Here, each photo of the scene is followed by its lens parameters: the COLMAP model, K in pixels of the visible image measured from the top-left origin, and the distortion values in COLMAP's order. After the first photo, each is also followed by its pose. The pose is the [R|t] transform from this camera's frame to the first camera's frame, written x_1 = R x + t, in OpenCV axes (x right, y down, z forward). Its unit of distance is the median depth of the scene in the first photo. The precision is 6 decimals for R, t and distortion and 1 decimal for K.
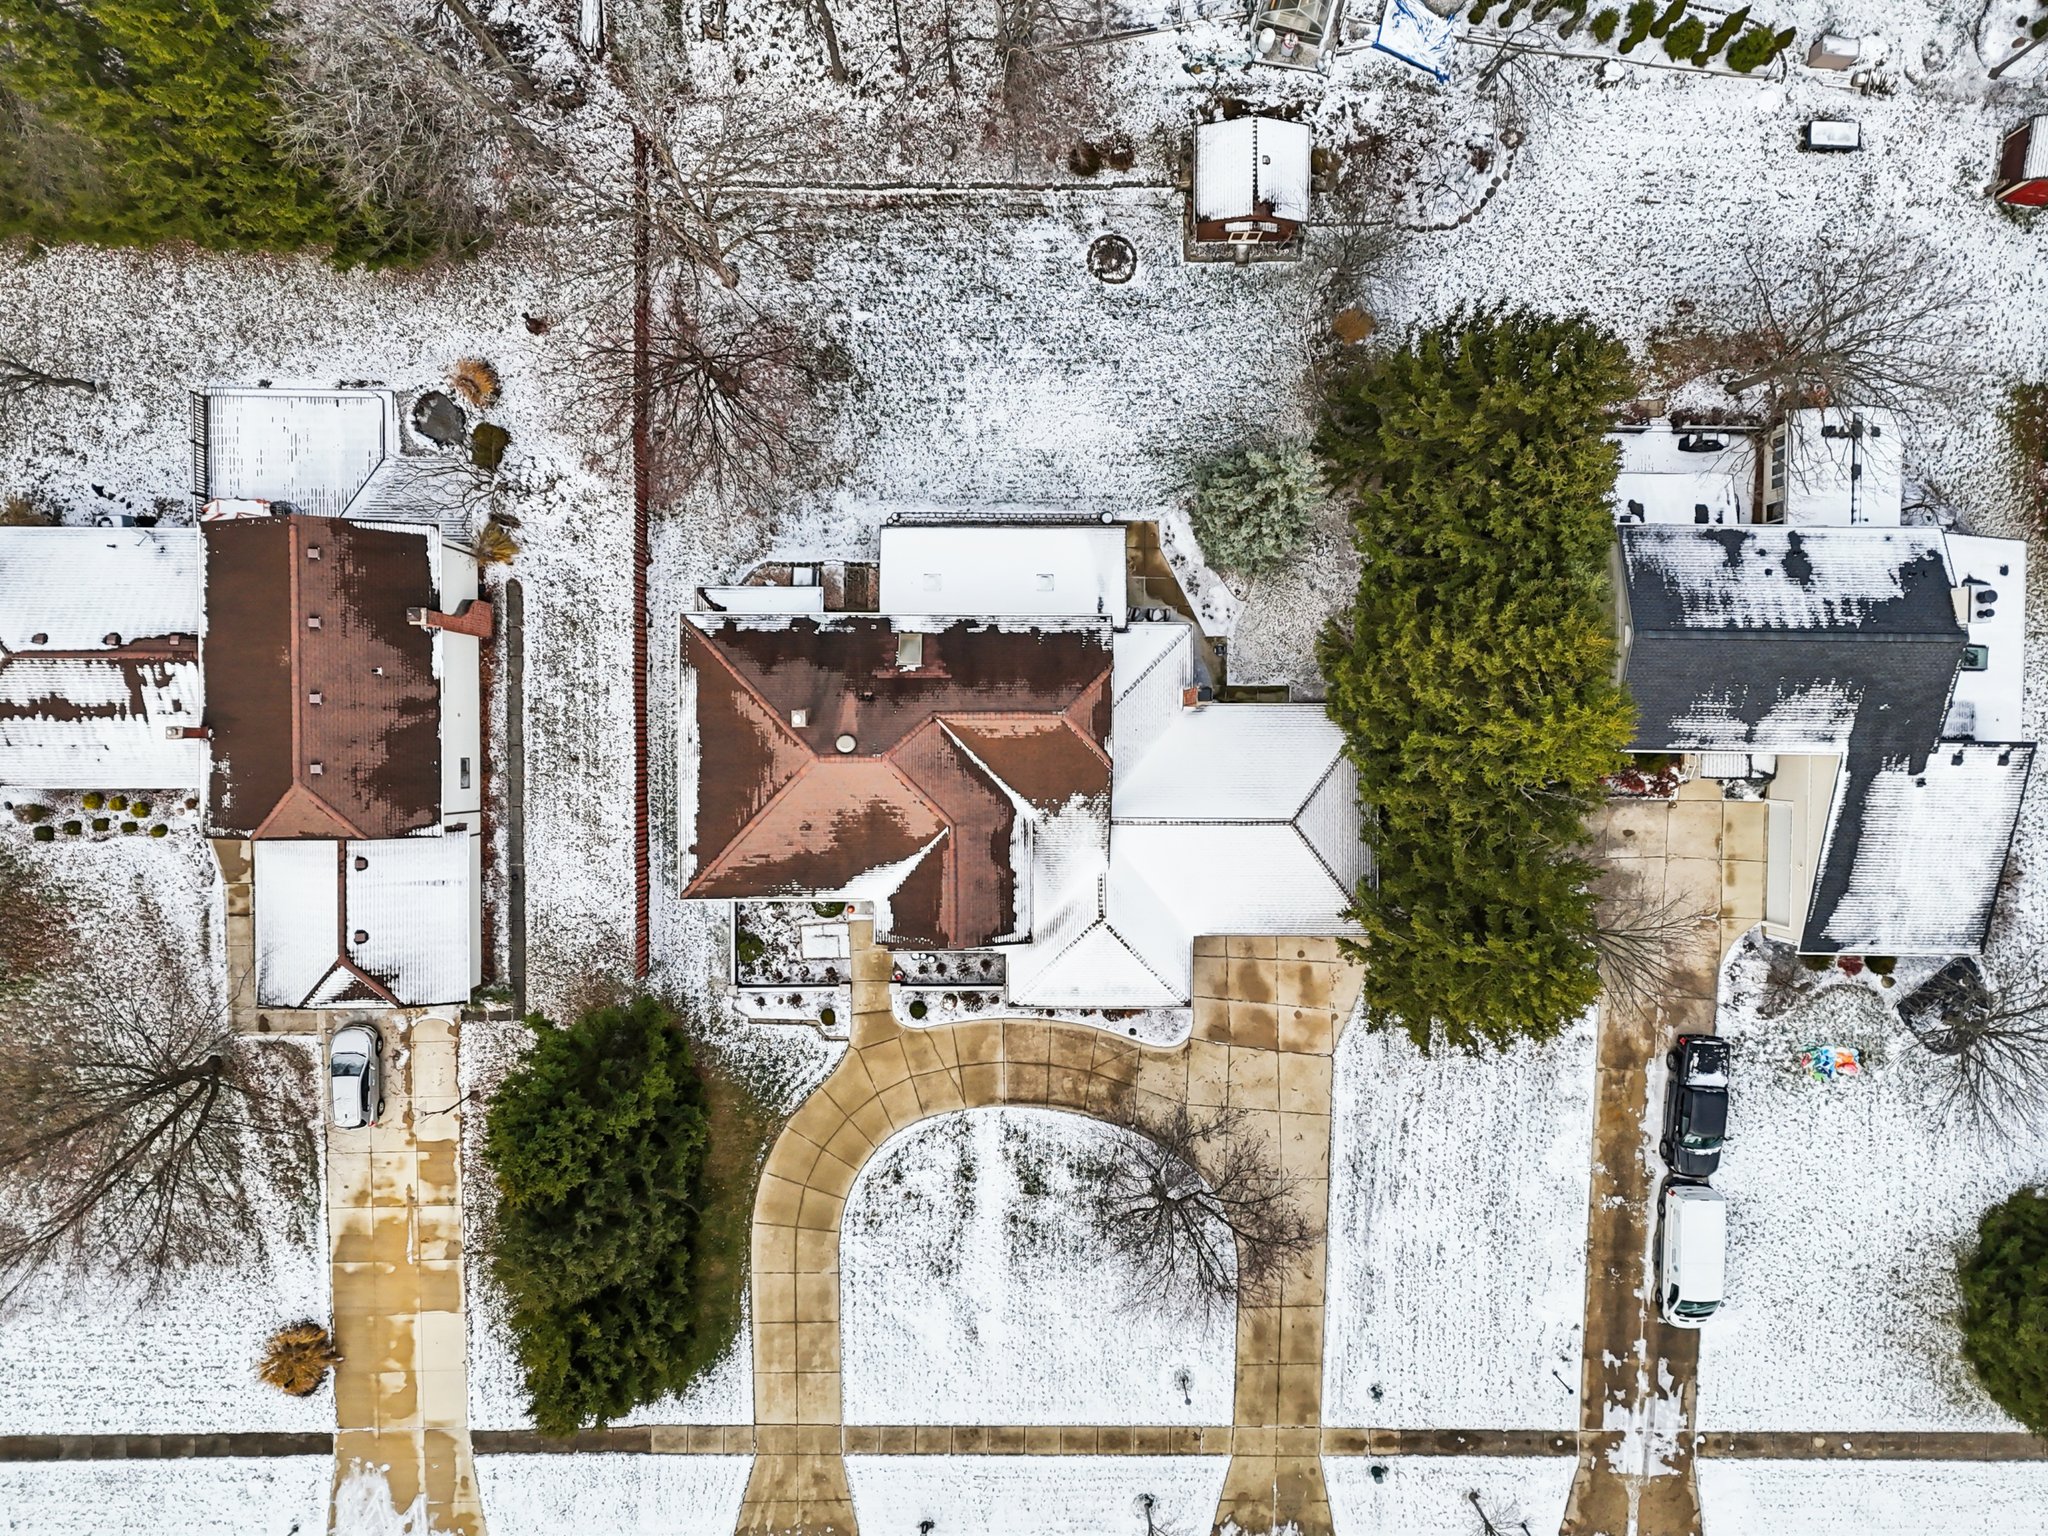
lens RADIAL K [[1520.8, 0, 1024.0], [0, 1520.8, 768.0], [0, 0, 1]] dist [0.073833, -0.073598]
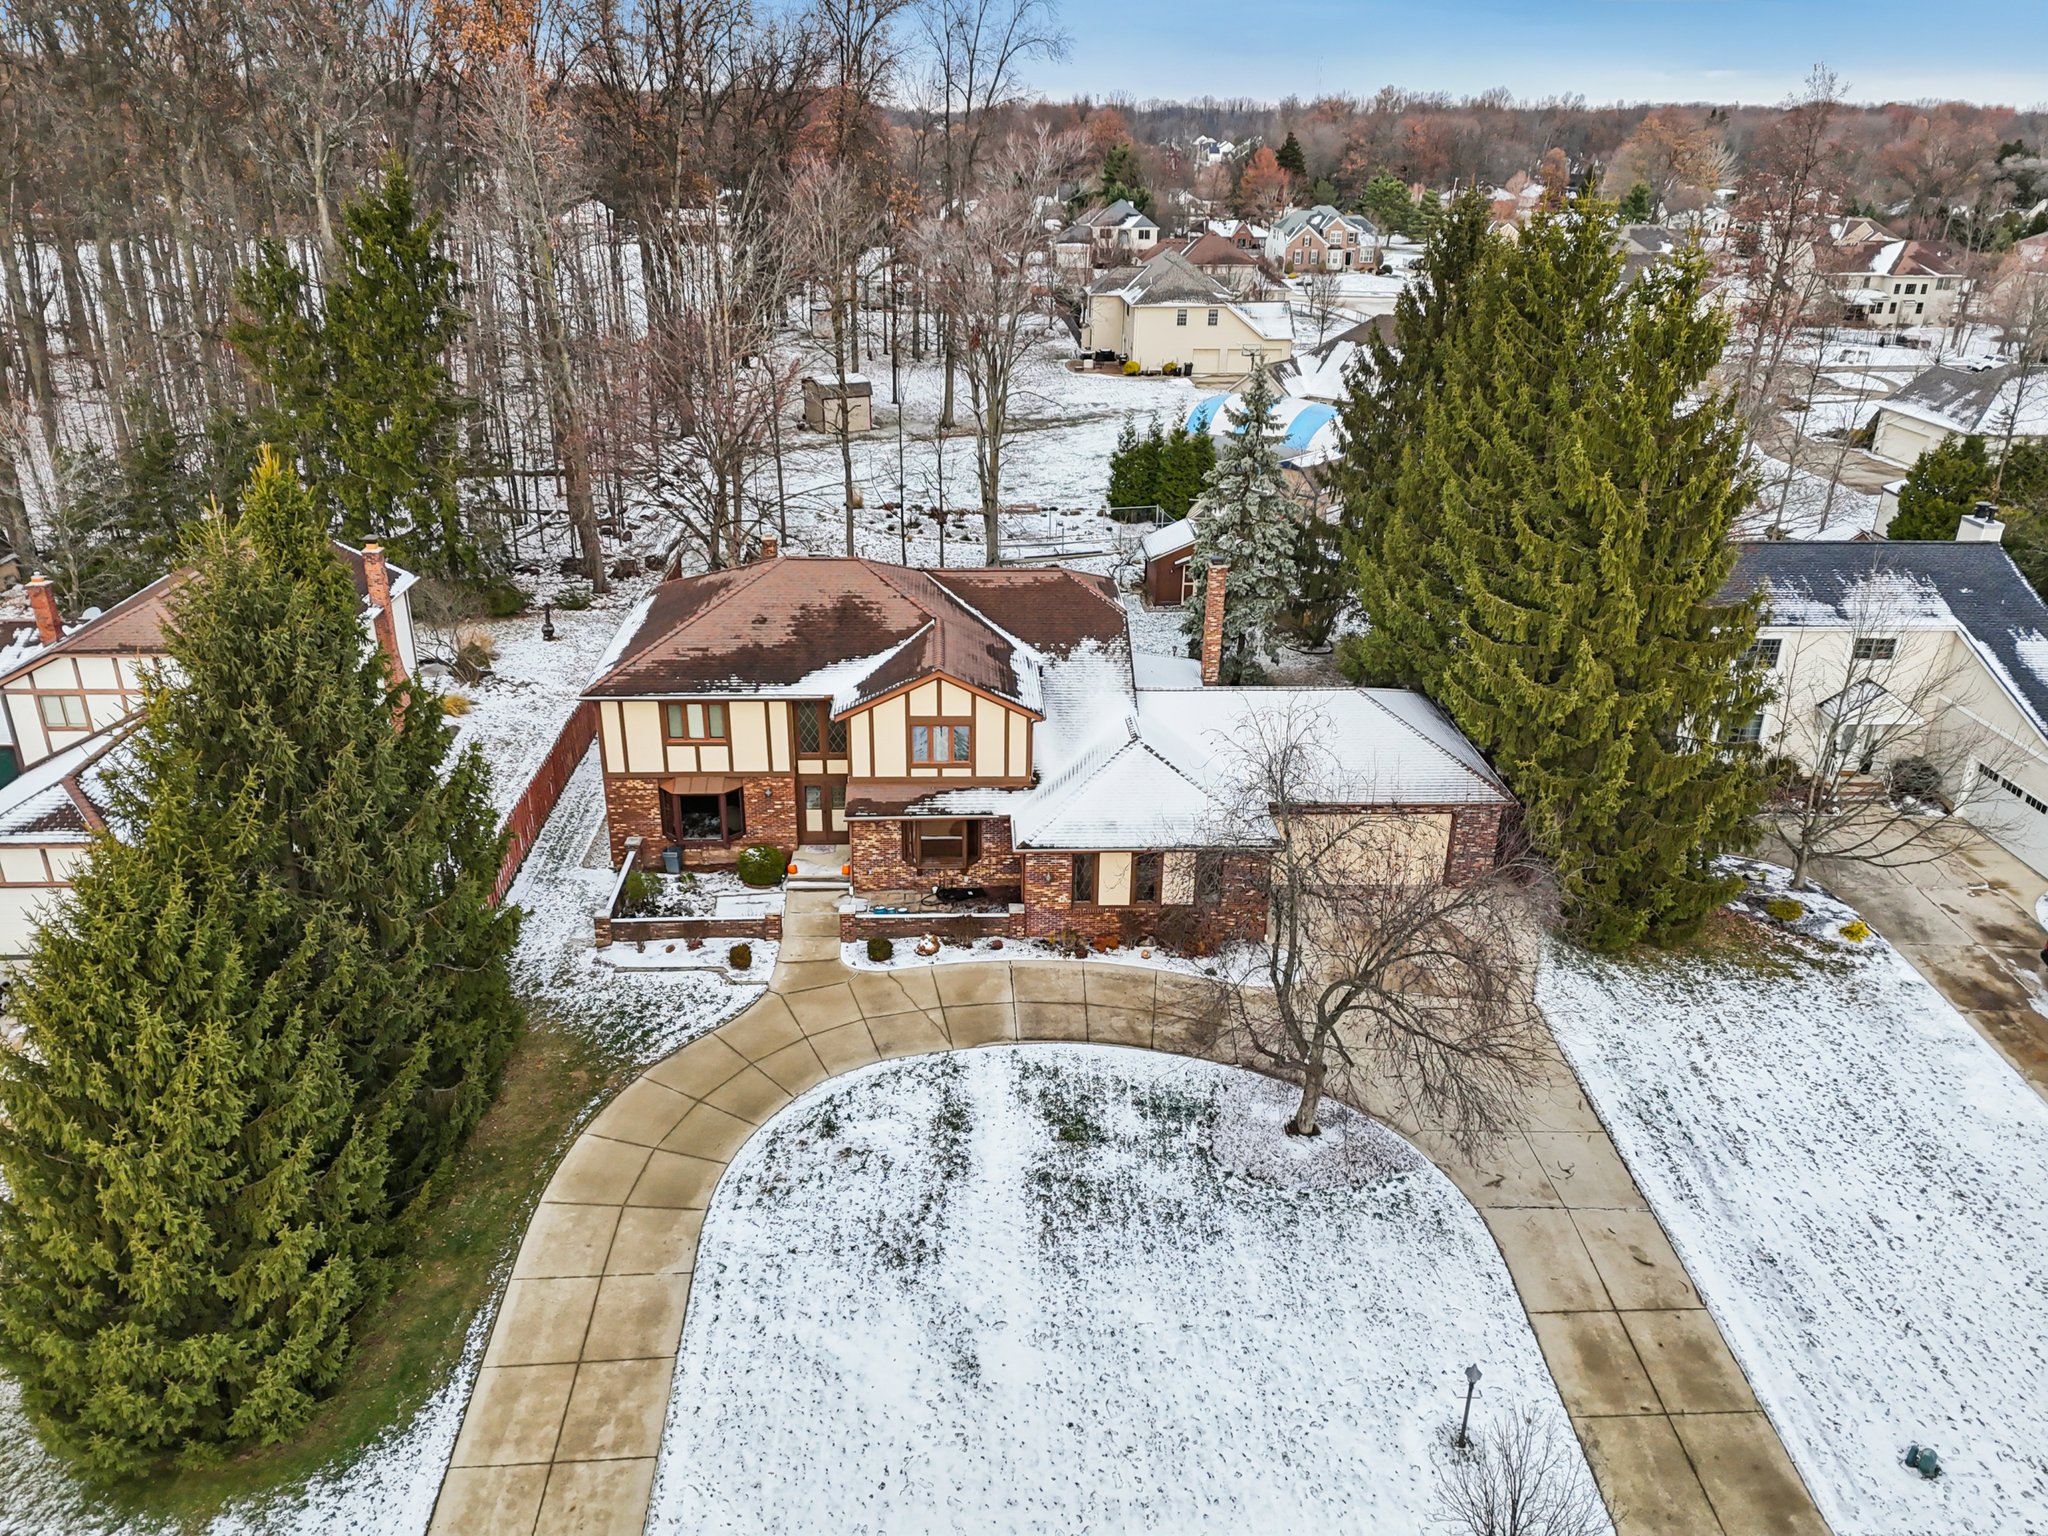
lens RADIAL K [[1520.8, 0, 1024.0], [0, 1520.8, 768.0], [0, 0, 1]] dist [0.073833, -0.073598]
pose [[0.998973, -0.022144, 0.039526, -0.031322], [0.044941, 0.373776, -0.926429, 0.733043], [0.005741, 0.927254, 0.374388, 0.674866]]
